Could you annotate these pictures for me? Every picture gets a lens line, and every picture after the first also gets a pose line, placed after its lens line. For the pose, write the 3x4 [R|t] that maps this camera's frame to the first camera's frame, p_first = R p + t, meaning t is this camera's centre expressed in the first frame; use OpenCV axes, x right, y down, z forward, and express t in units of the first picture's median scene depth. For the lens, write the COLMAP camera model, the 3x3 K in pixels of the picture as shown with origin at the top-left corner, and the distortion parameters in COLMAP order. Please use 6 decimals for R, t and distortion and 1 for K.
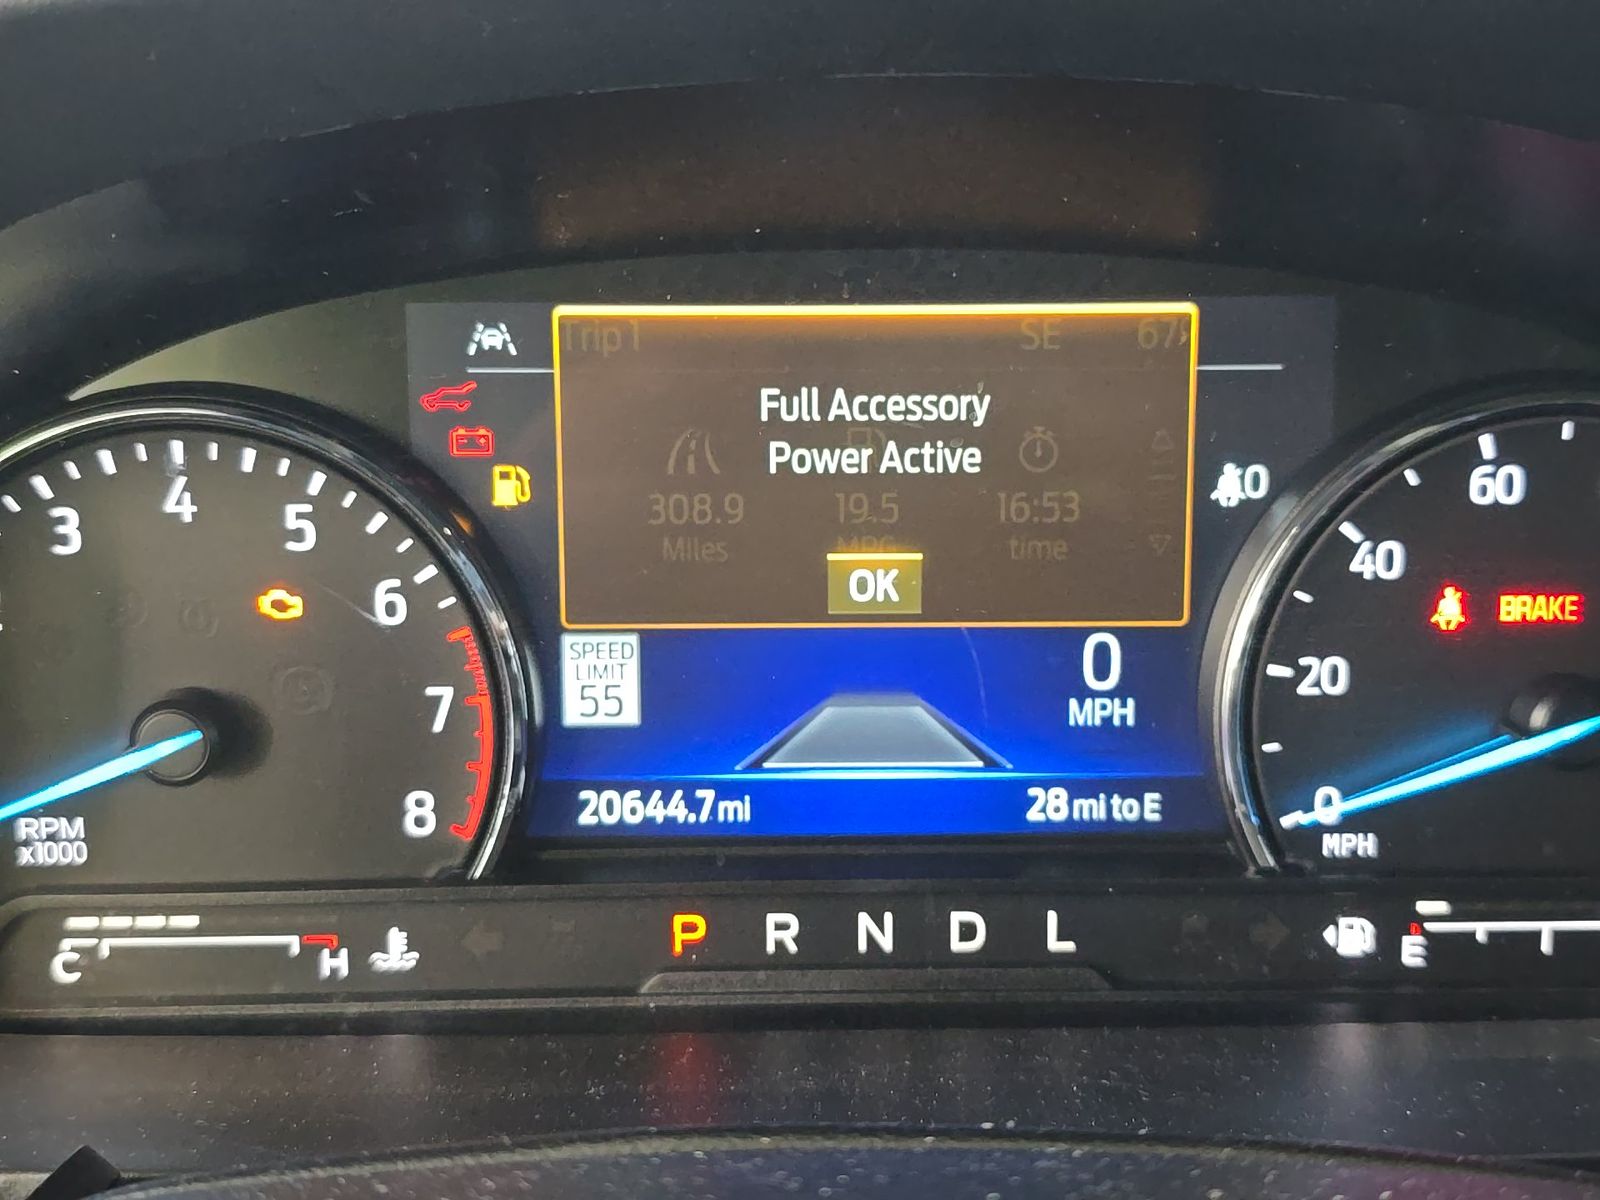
lens RADIAL K [[2005.8, 0, 806.9], [0, 2005.8, 596.5], [0, 0, 1]] dist [0.000933, 0.000000]
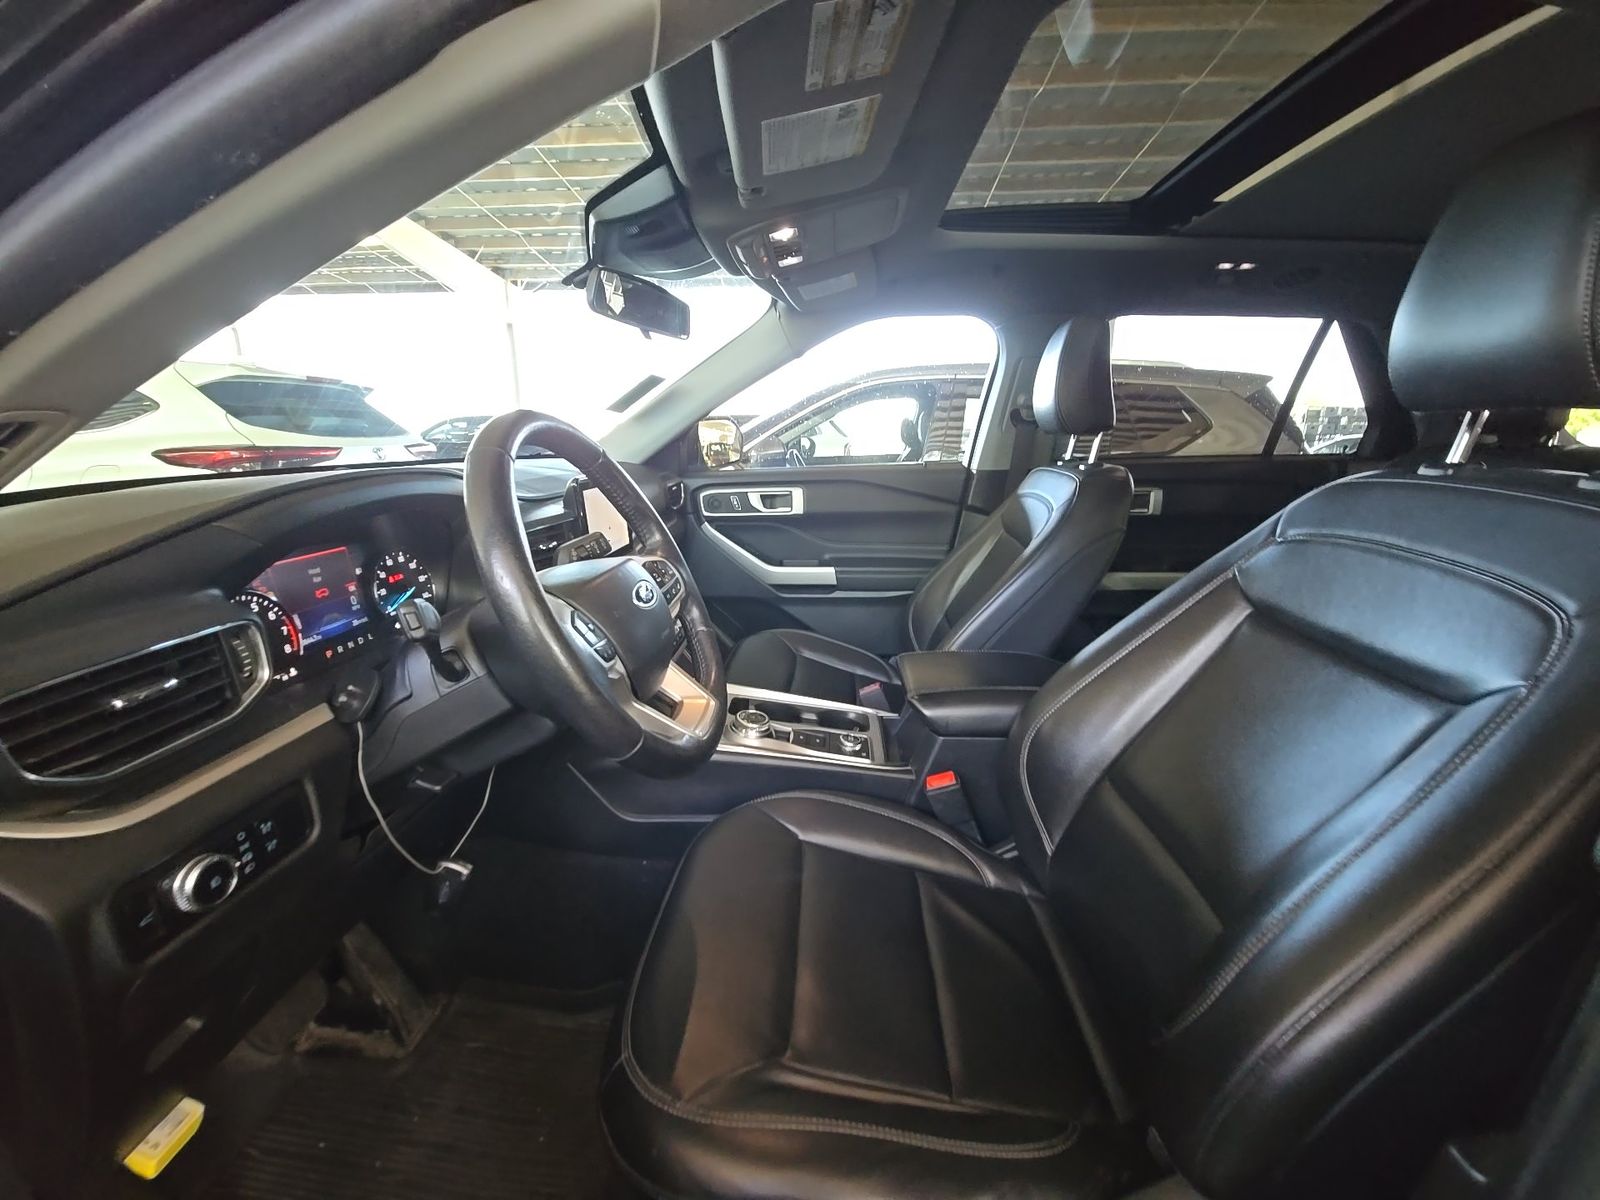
lens RADIAL K [[641.6, 0, 796.2], [0, 641.6, 601.4], [0, 0, 1]] dist [-0.016959, -0.000694]
pose [[0.084928, -0.248256, 0.964964, -1.866994], [0.333980, 0.919531, 0.207173, 0.093731], [-0.938746, 0.304684, 0.161006, -0.781652]]
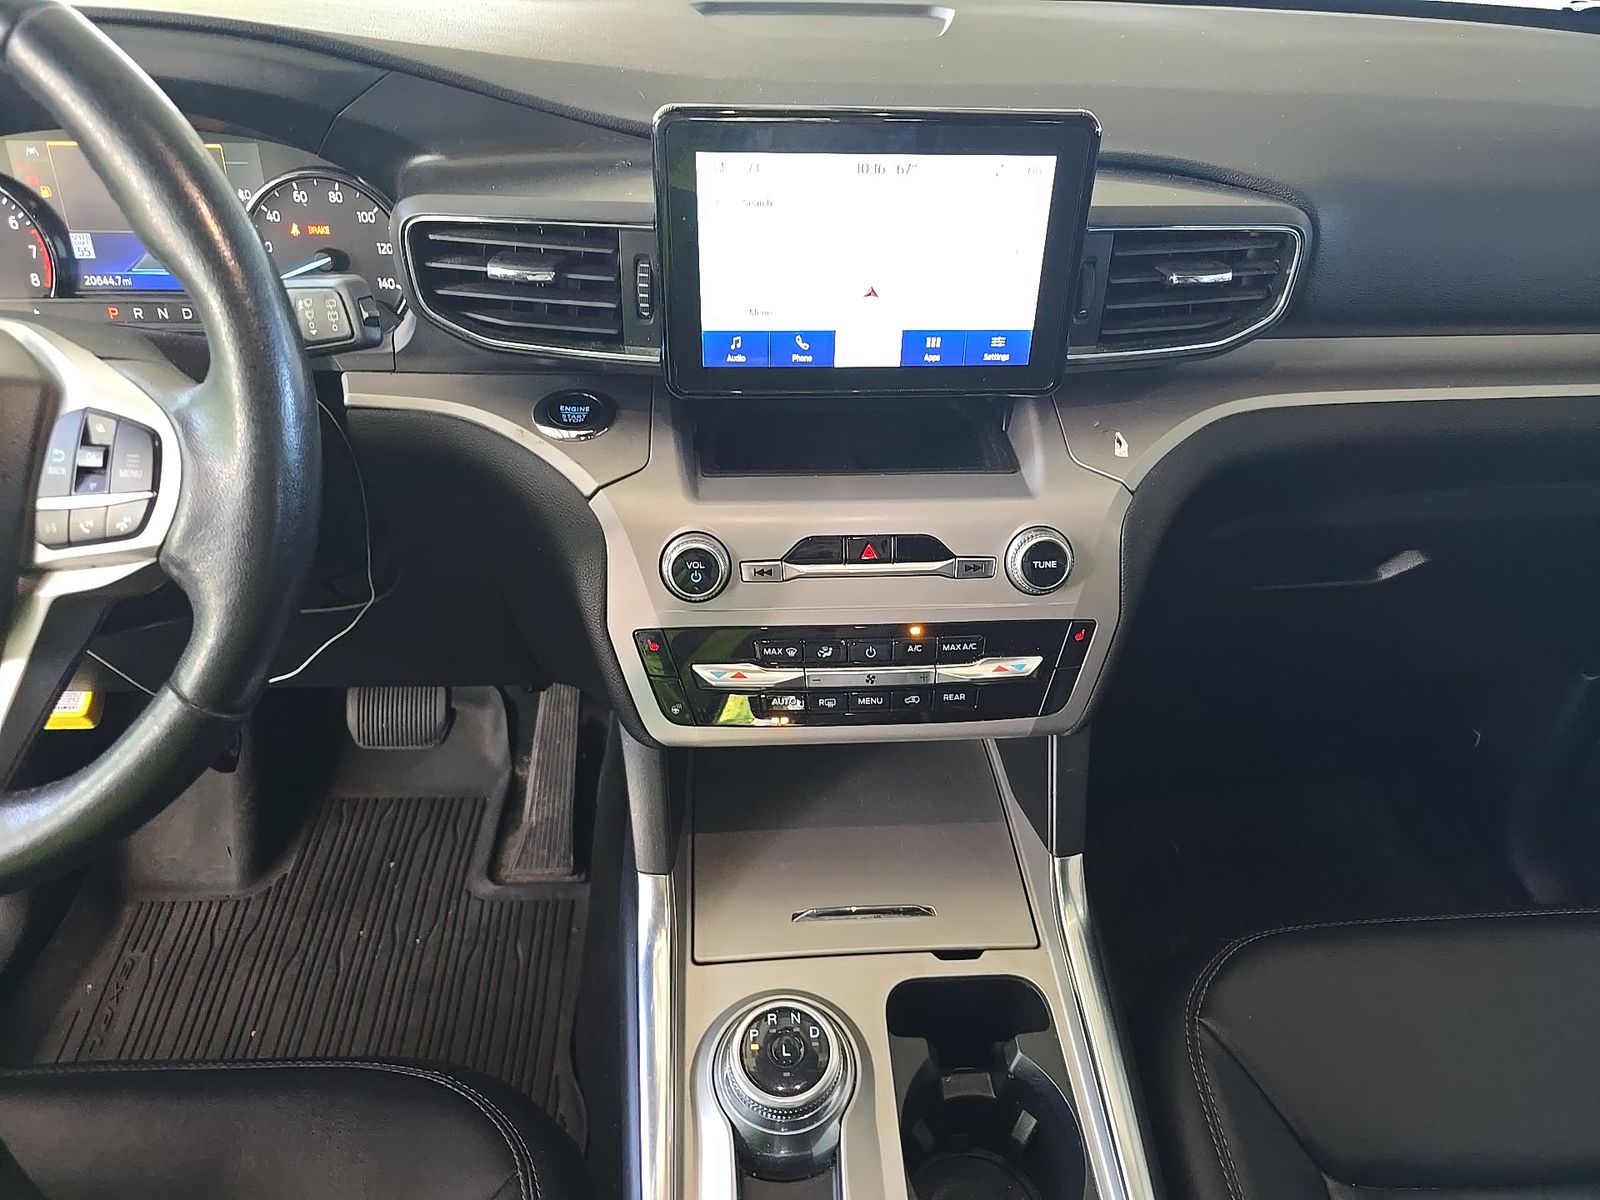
lens RADIAL K [[1083.7, 0, 796.6], [0, 1083.7, 611.8], [0, 0, 1]] dist [0.024172, -0.025628]
pose [[0.997215, -0.006491, 0.074296, 1.139746], [-0.015903, 0.954785, 0.296872, 0.071888], [-0.072864, -0.297227, 0.952023, -1.346444]]
